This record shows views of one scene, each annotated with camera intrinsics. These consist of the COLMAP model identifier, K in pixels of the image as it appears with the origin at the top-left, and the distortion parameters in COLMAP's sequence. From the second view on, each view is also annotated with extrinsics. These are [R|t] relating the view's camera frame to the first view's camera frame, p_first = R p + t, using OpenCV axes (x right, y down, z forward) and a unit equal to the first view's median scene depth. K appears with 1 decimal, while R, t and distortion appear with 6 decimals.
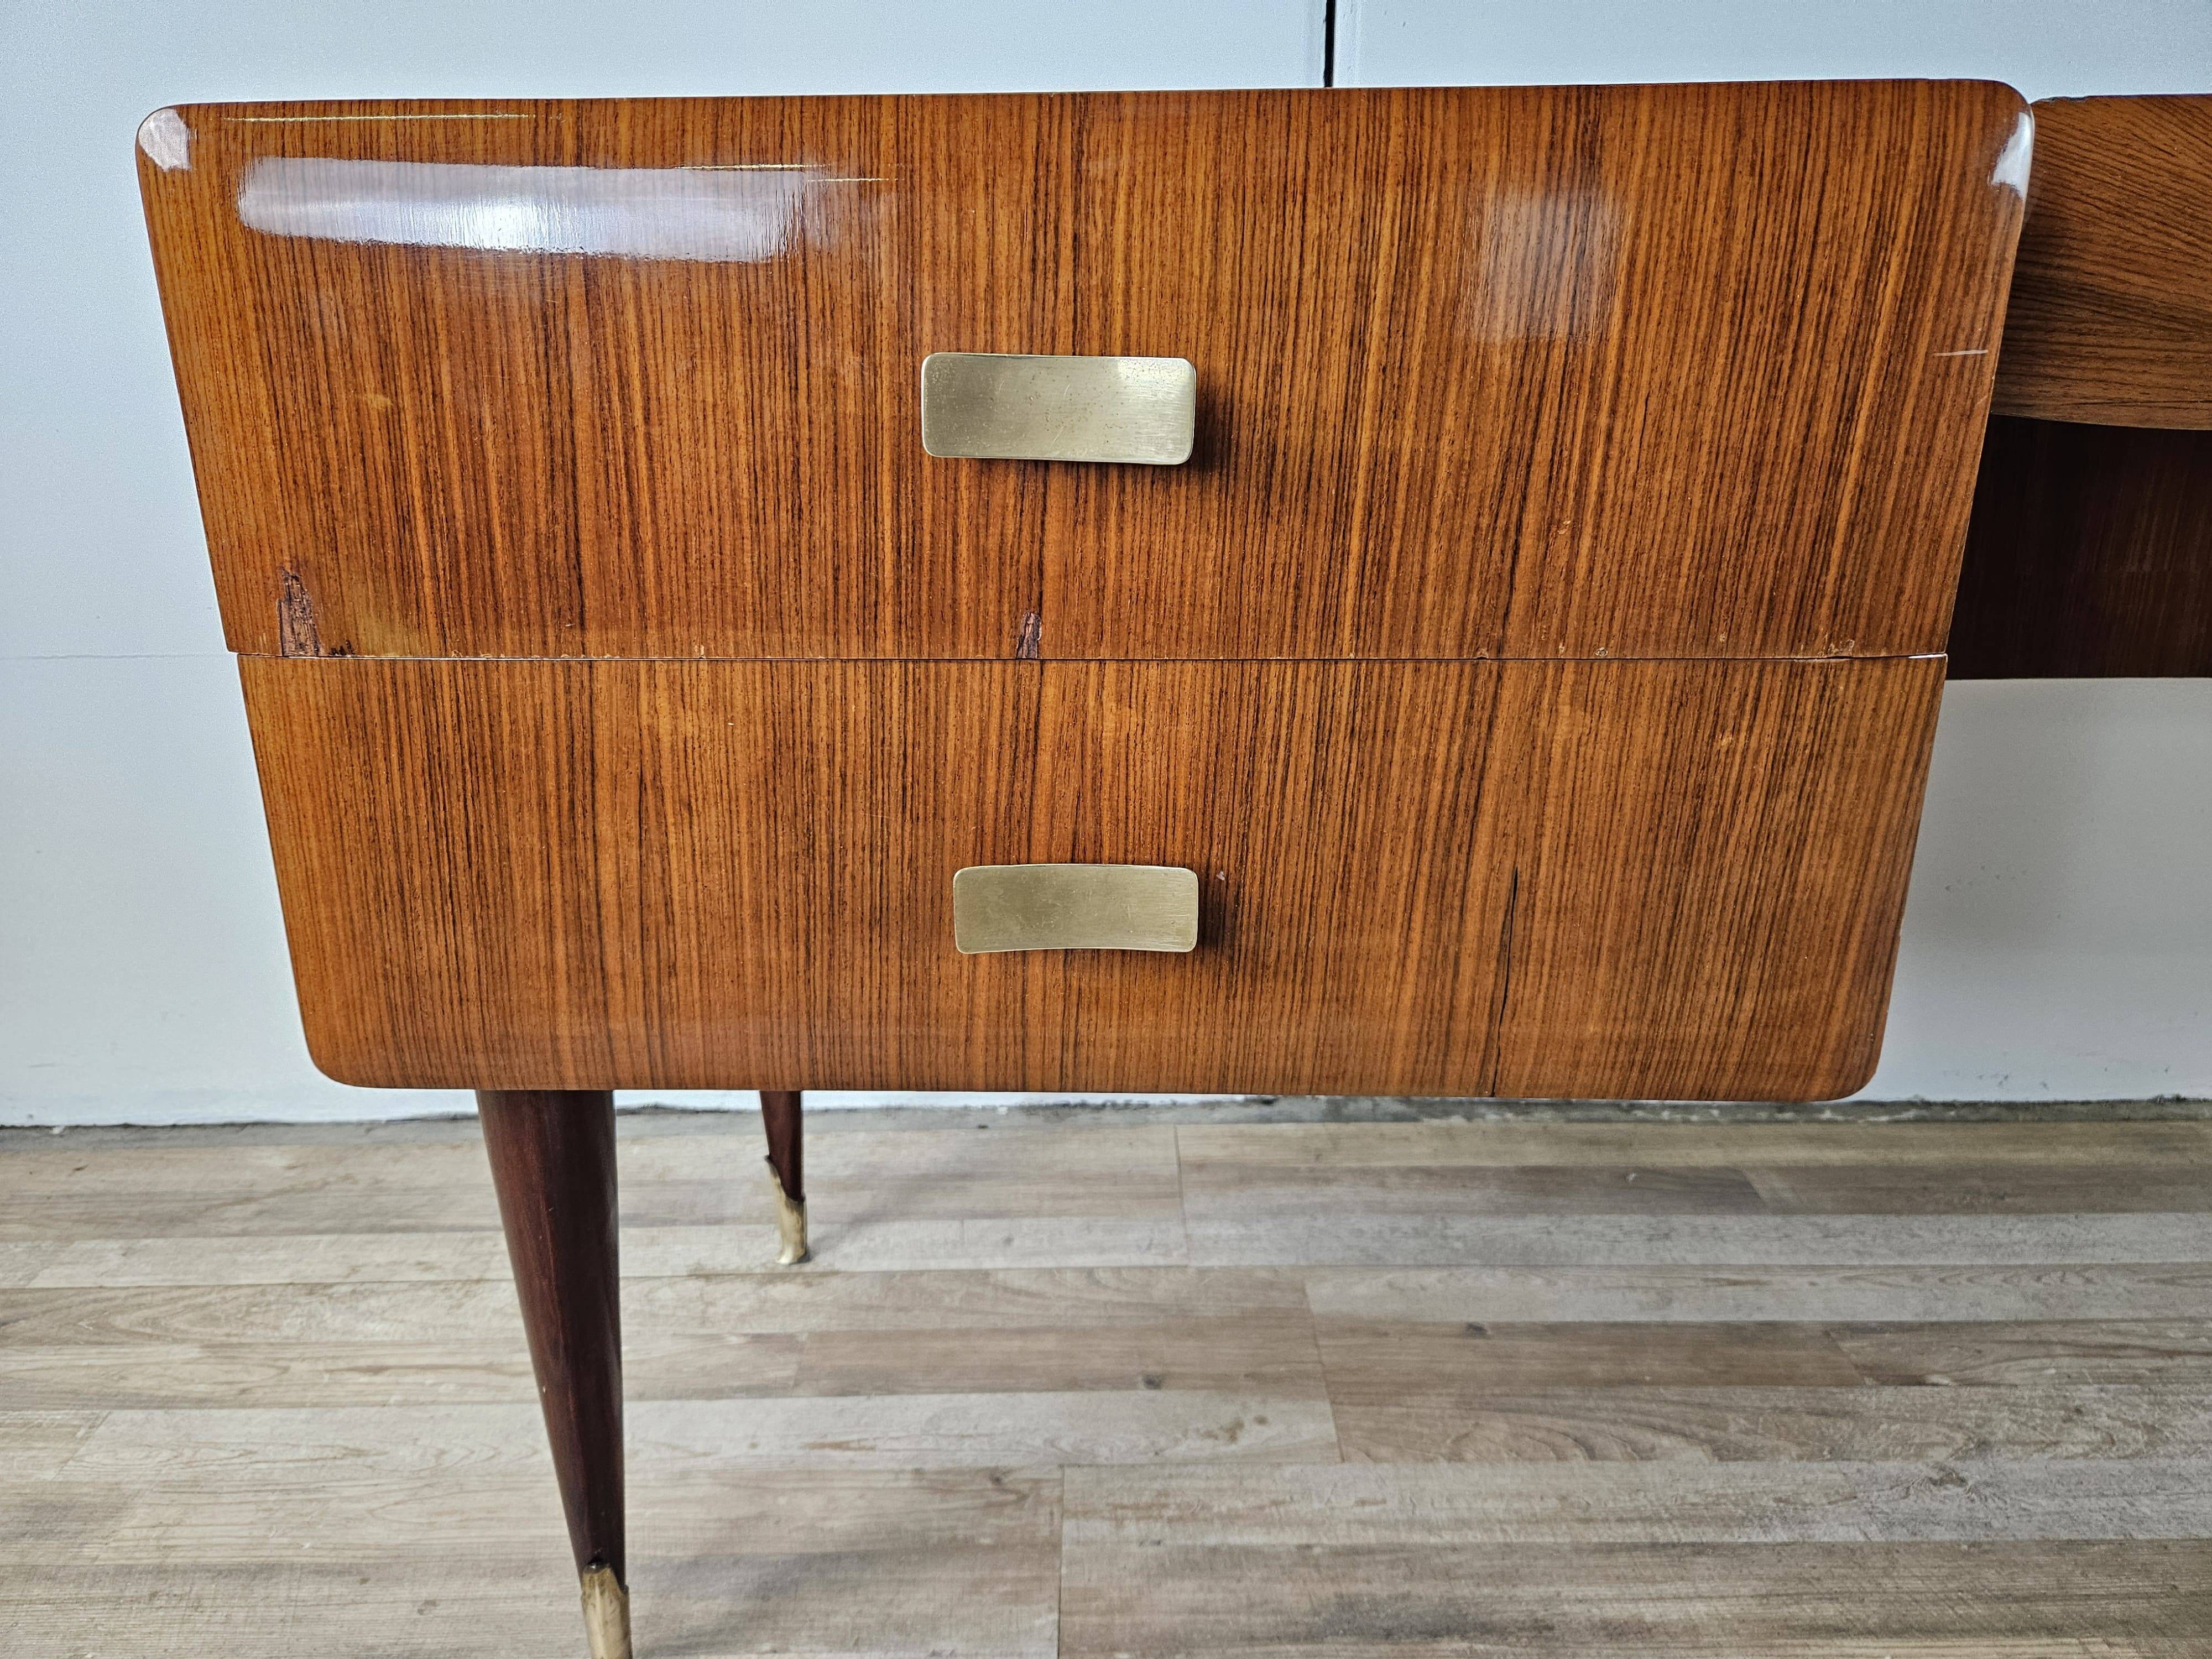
lens RADIAL K [[1514.9, 0, 1089.0], [0, 1514.9, 799.7], [0, 0, 1]] dist [0.036886, -0.043252]
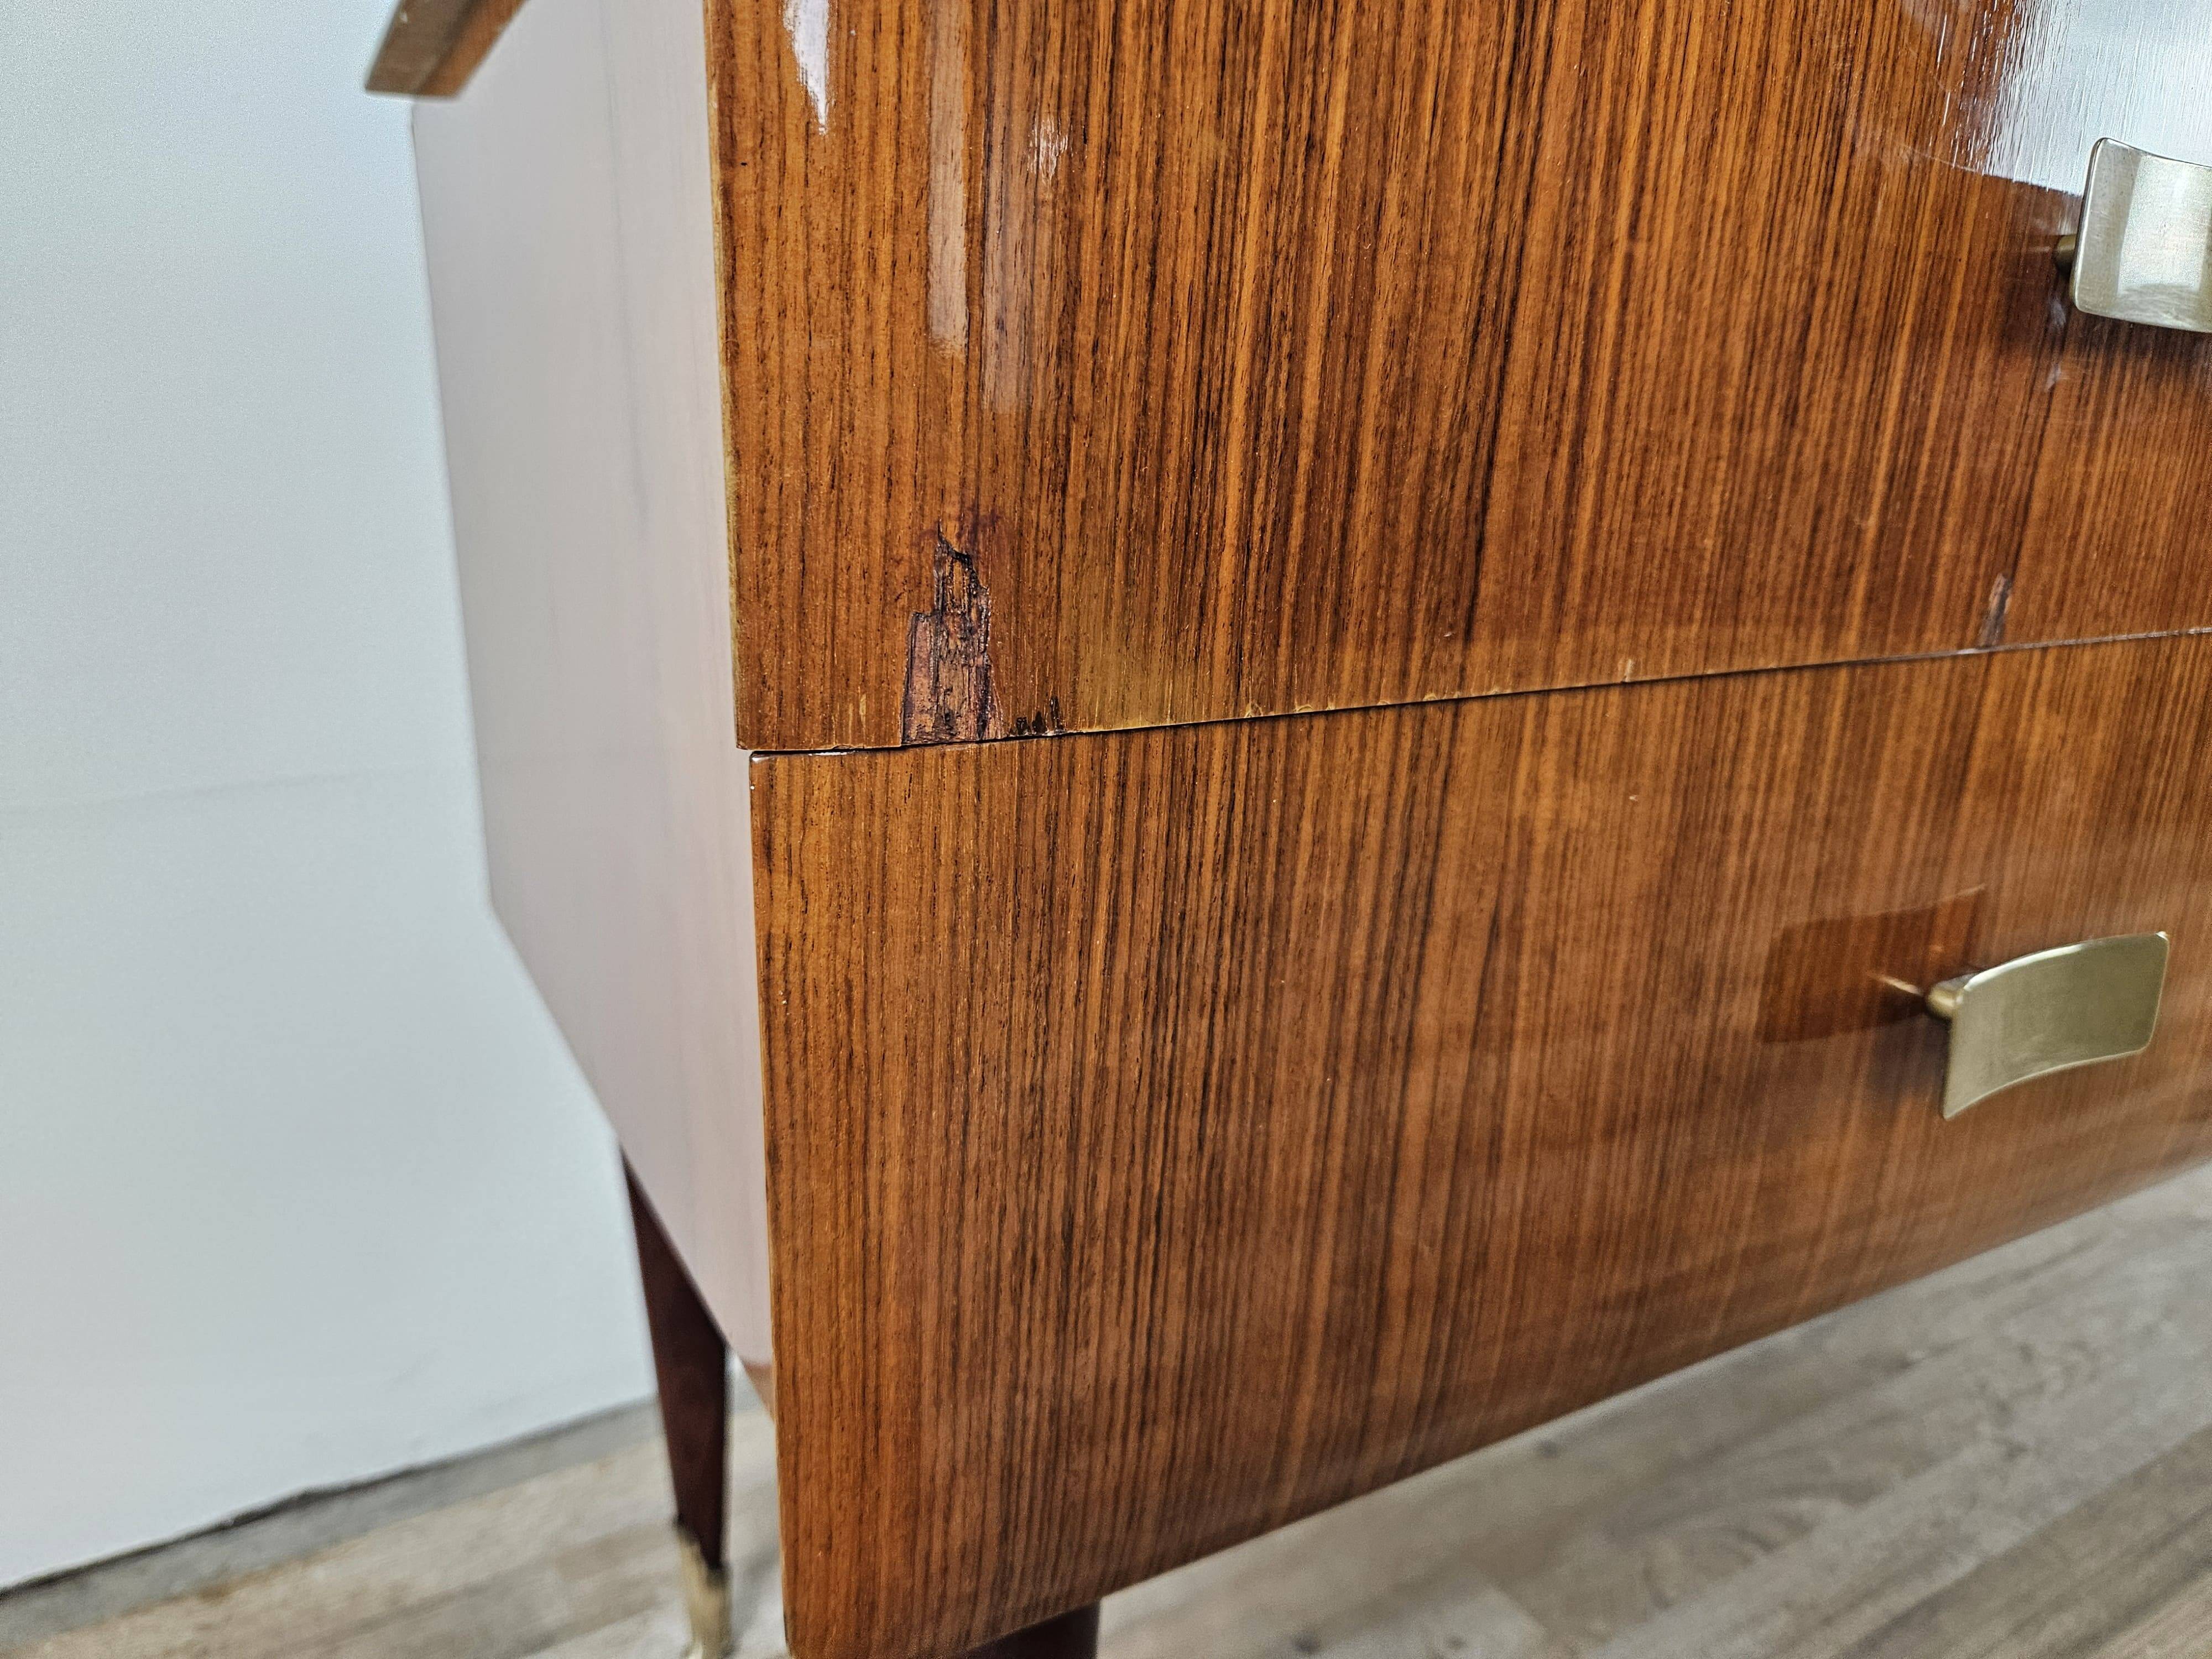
lens RADIAL K [[1514.9, 0, 1066.6], [0, 1514.9, 824.5], [0, 0, 1]] dist [0.036886, -0.043252]
pose [[0.865457, -0.110473, 0.488651, -0.708815], [0.136594, 0.990463, -0.018003, -0.059495], [-0.482003, 0.082328, 0.872293, 0.619941]]
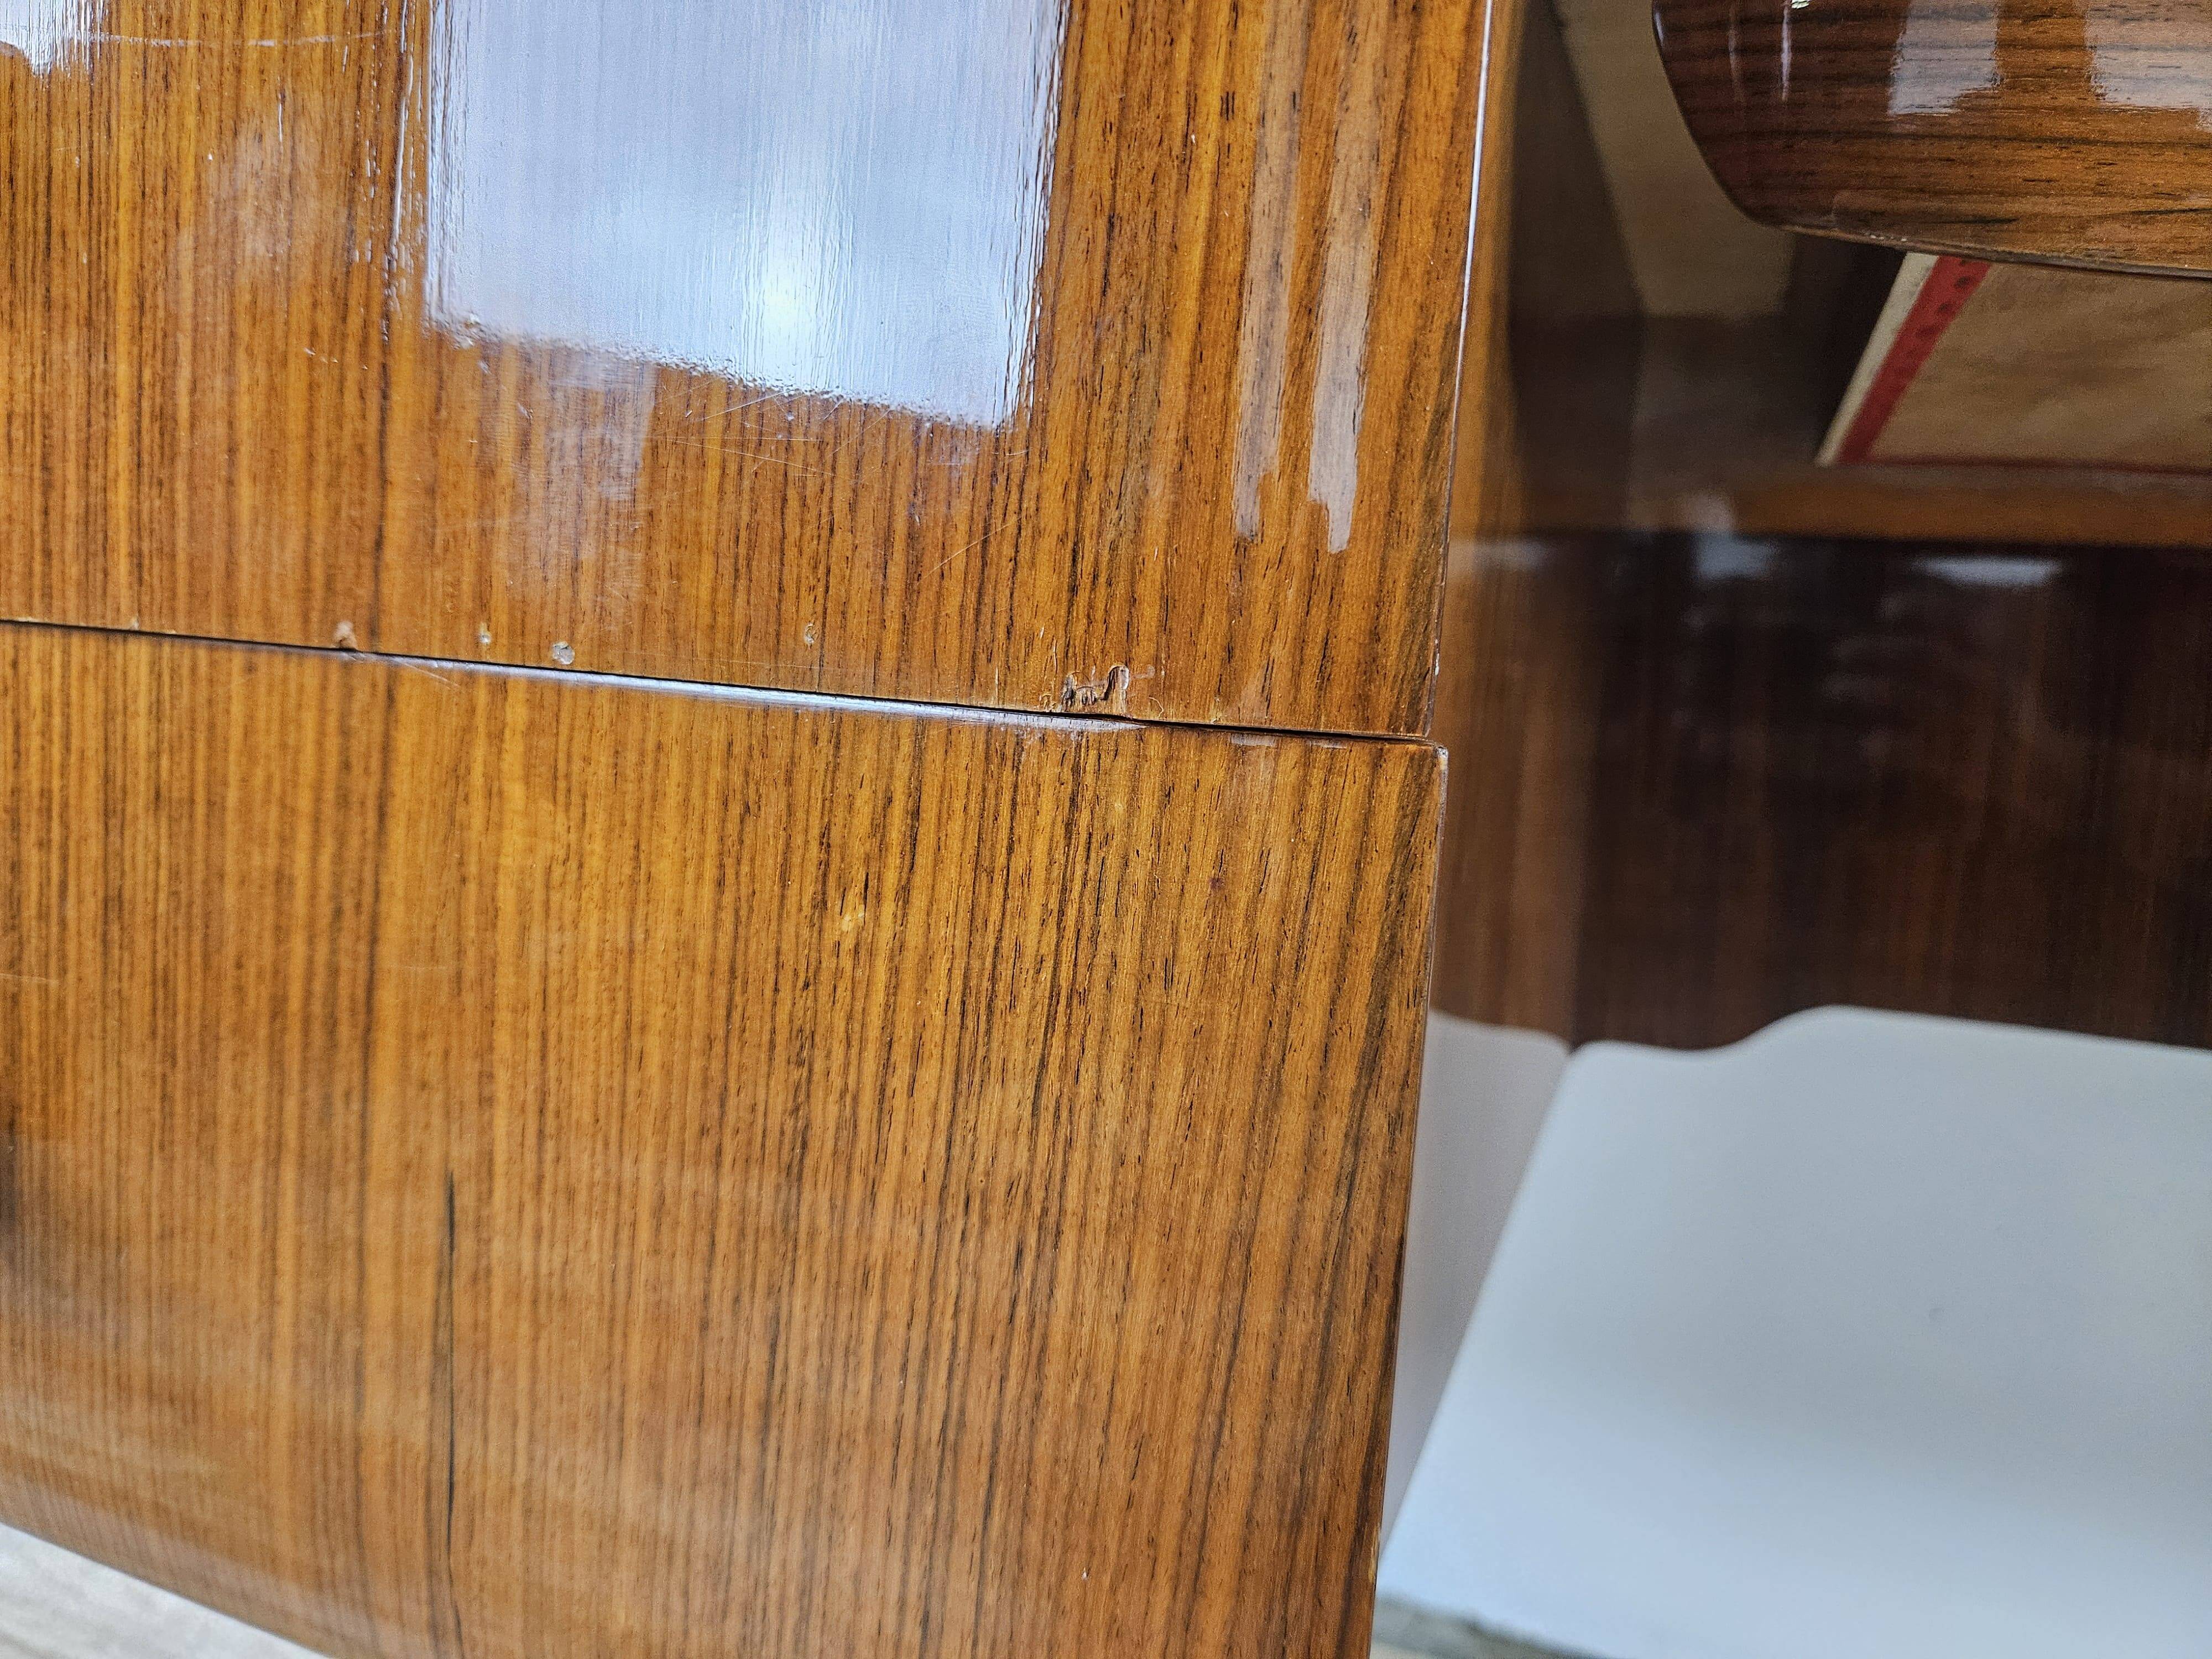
lens RADIAL K [[1570.6, 0, 1112.1], [0, 1570.6, 832.1], [0, 0, 1]] dist [0.012341, -0.019183]
pose [[0.938177, 0.112263, -0.327445, 0.598875], [-0.170569, 0.973063, -0.155097, -0.010213], [0.301213, 0.201360, 0.932054, 0.645231]]
